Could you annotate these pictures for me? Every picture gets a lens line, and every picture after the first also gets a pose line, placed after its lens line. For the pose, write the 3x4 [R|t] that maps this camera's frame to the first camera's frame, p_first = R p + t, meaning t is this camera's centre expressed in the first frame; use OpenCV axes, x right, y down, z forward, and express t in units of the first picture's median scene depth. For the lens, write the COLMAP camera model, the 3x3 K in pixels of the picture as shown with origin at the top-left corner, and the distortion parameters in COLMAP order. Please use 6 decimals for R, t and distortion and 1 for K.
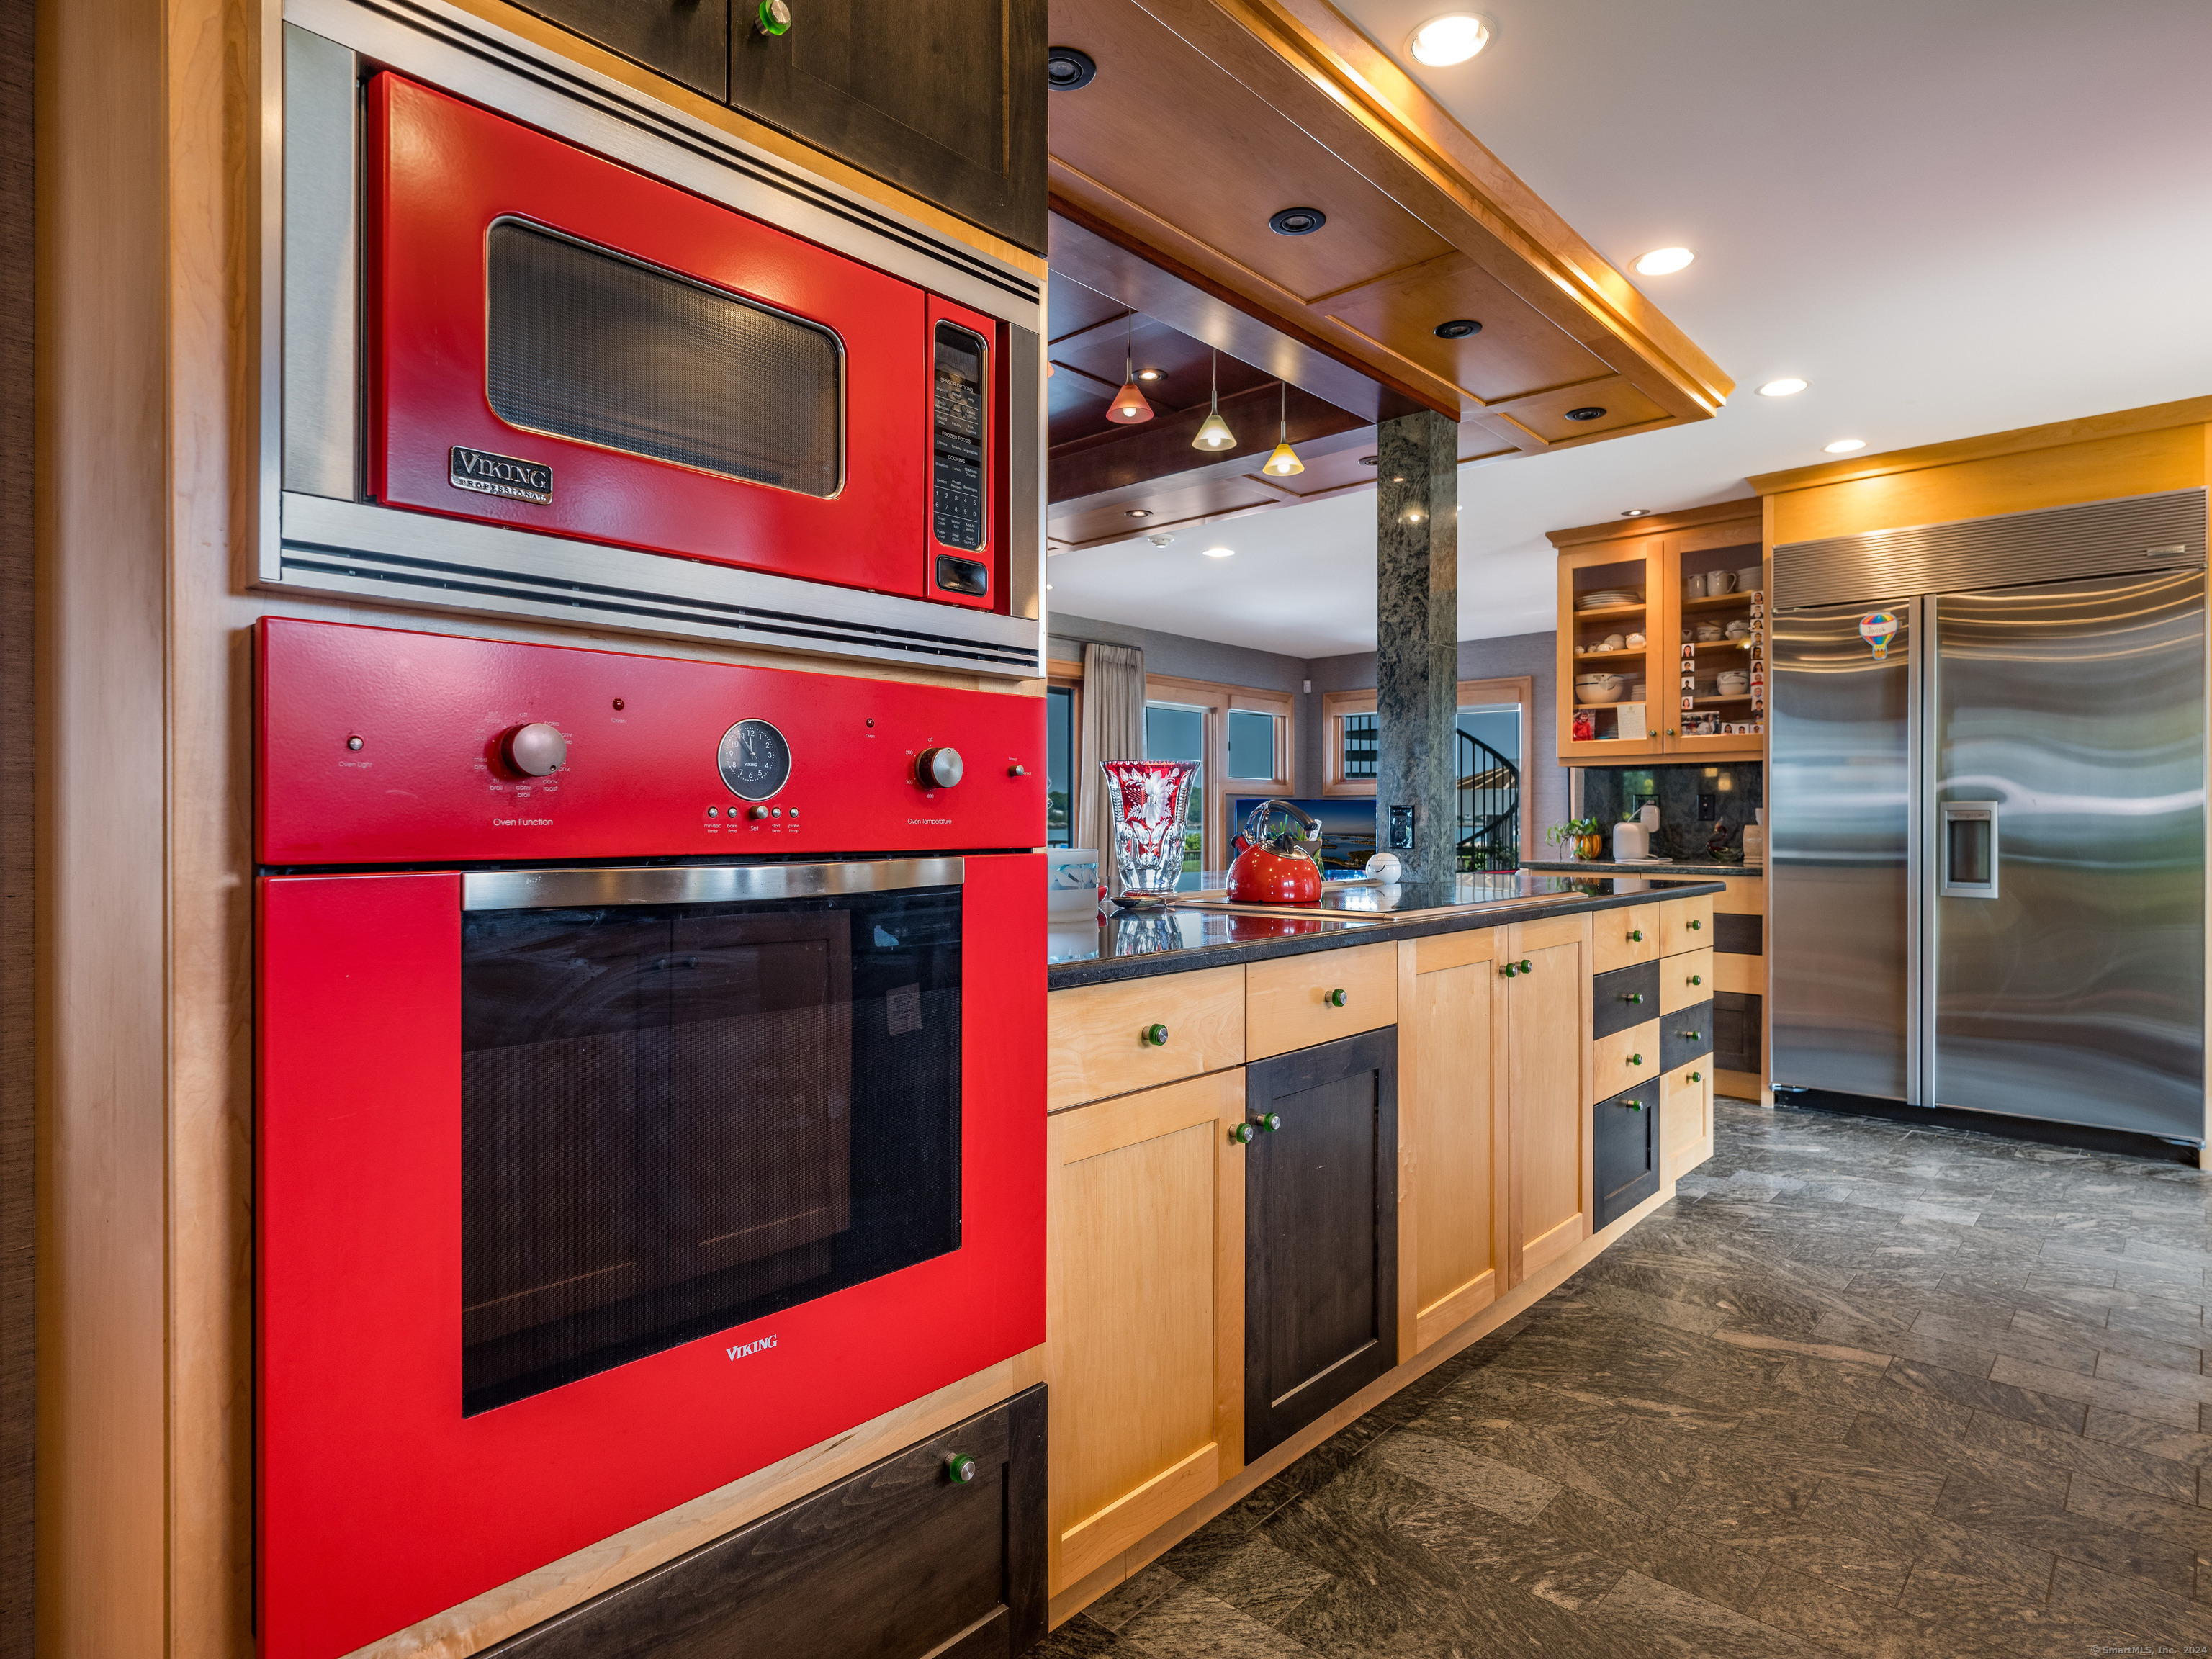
lens RADIAL K [[1204.6, 0, 1111.4], [0, 1204.6, 826.7], [0, 0, 1]] dist [-0.001419, 0.000659]
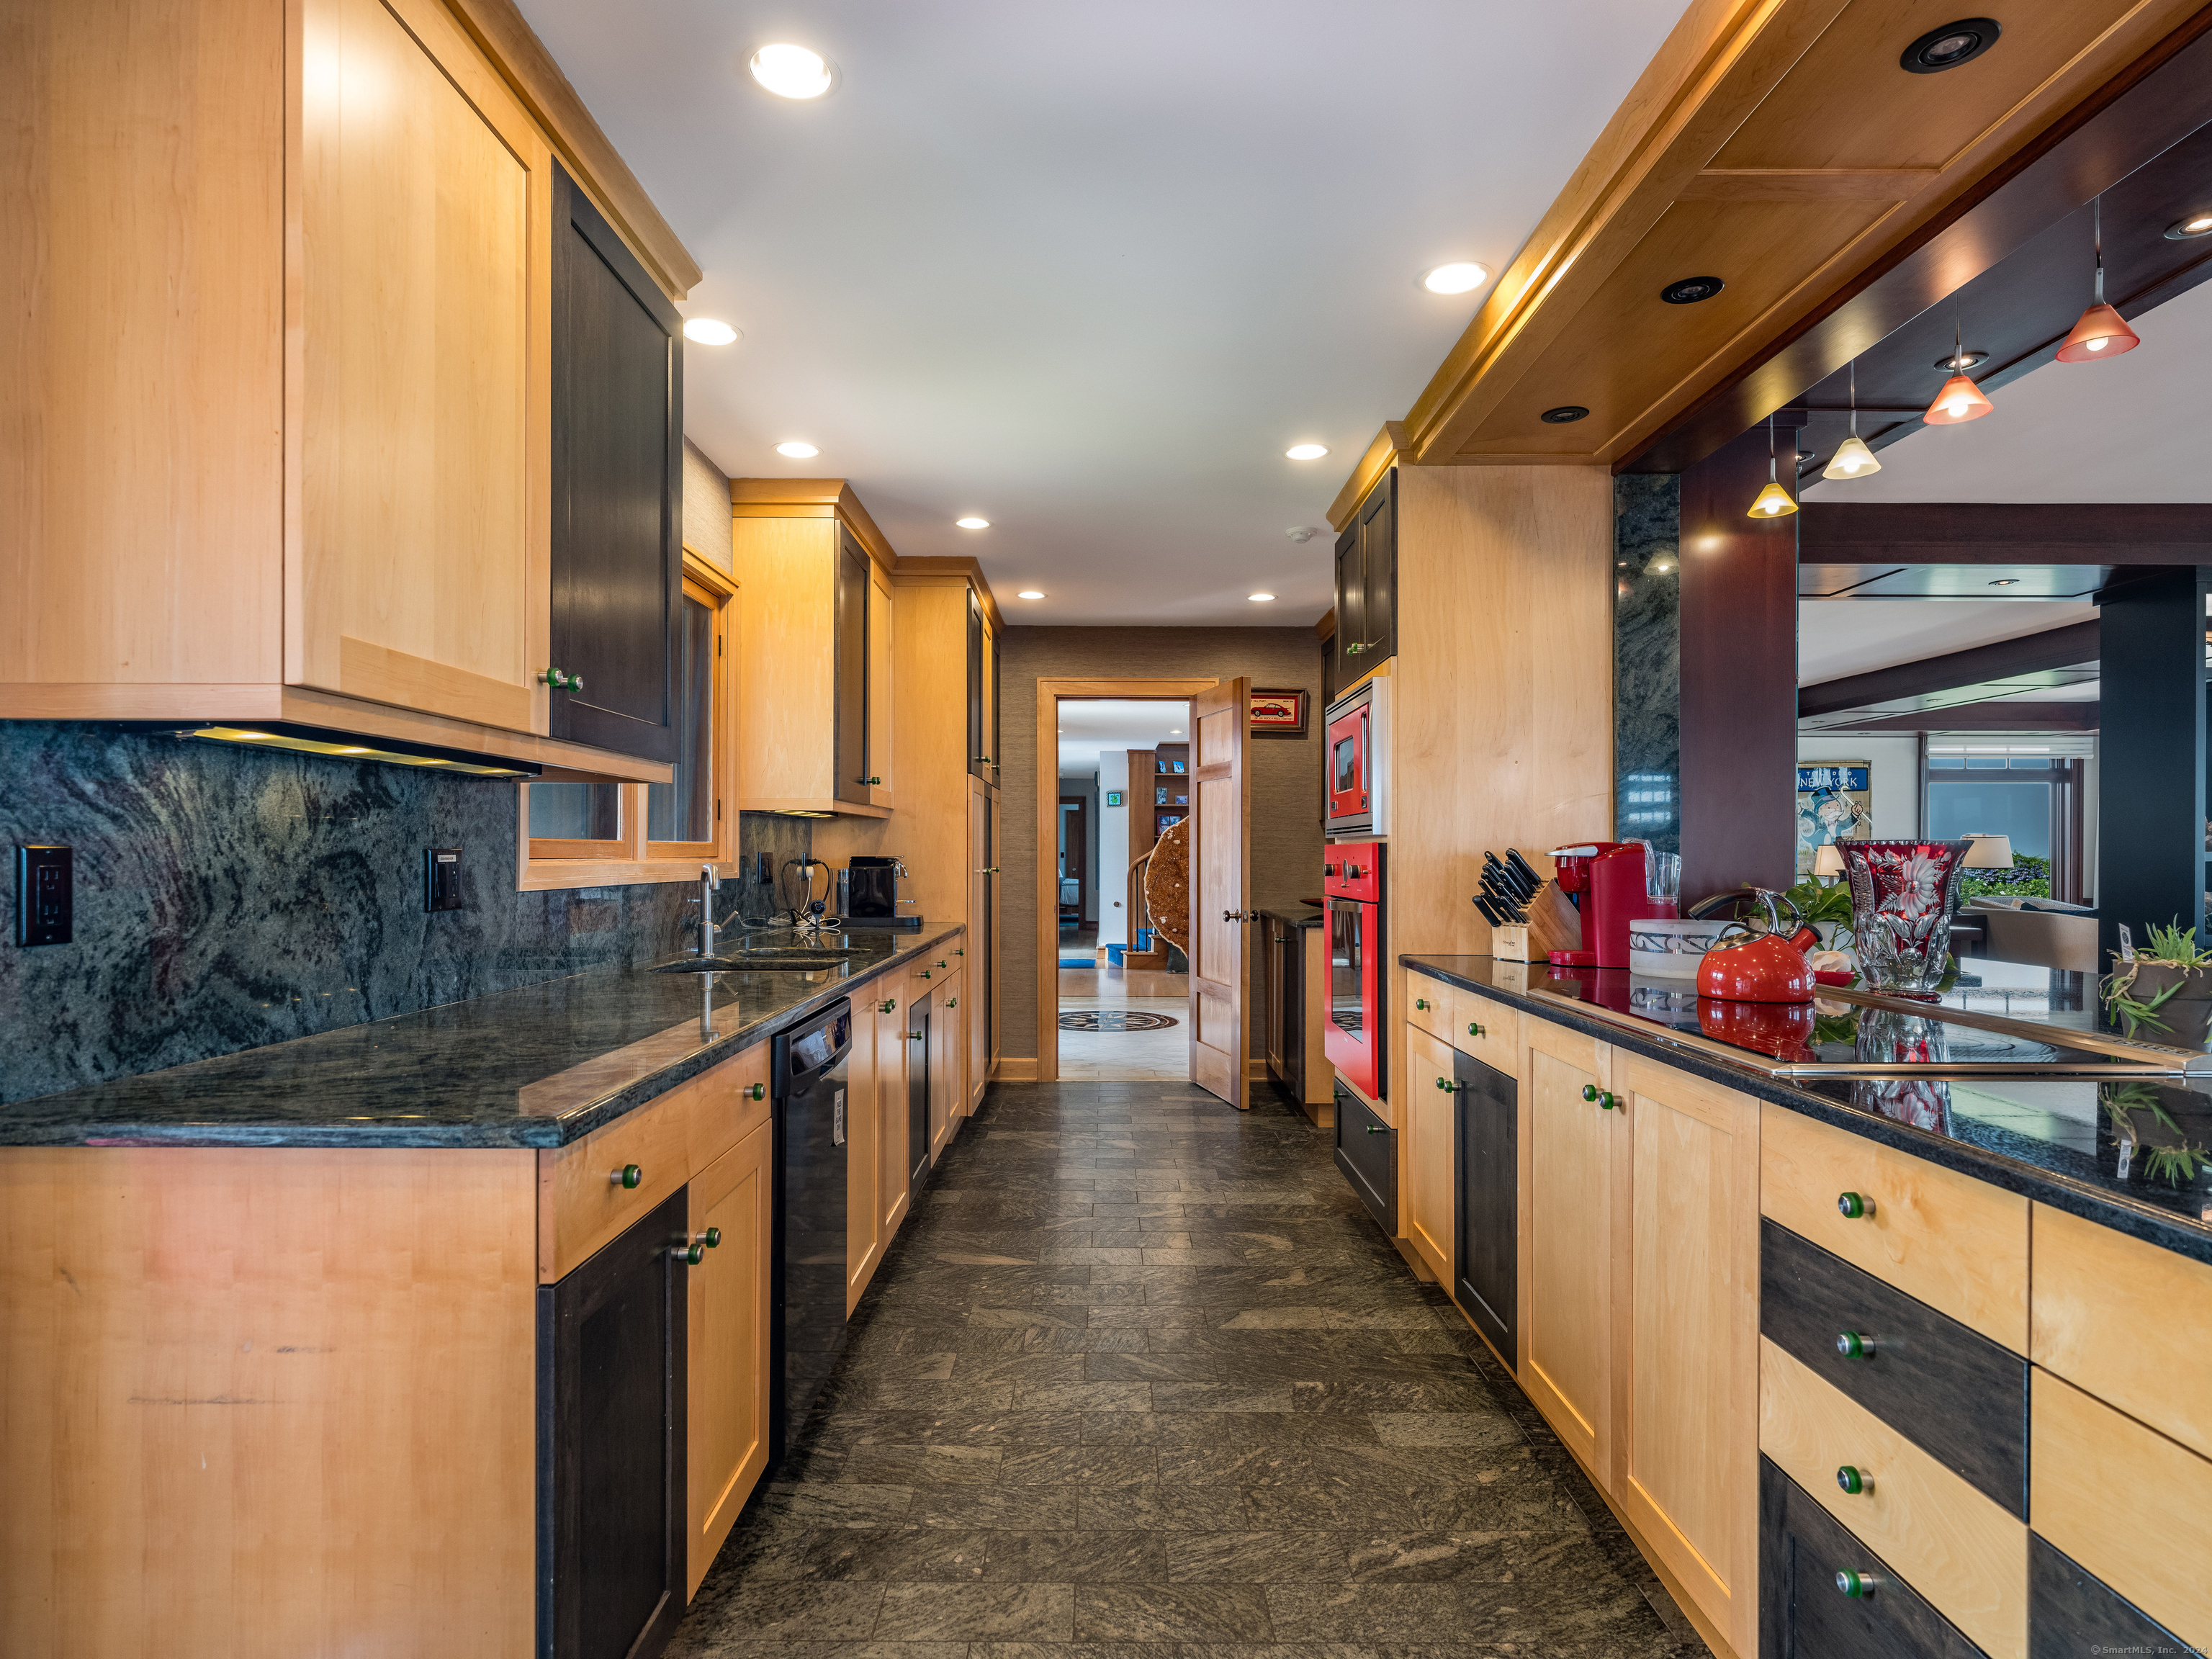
lens RADIAL K [[1204.6, 0, 1104.4], [0, 1204.6, 842.1], [0, 0, 1]] dist [-0.001419, 0.000659]
pose [[-0.737461, -0.007655, -0.675346, 1.317156], [-0.006834, 0.999969, -0.003872, -0.058656], [0.675355, 0.001760, -0.737490, 1.586339]]
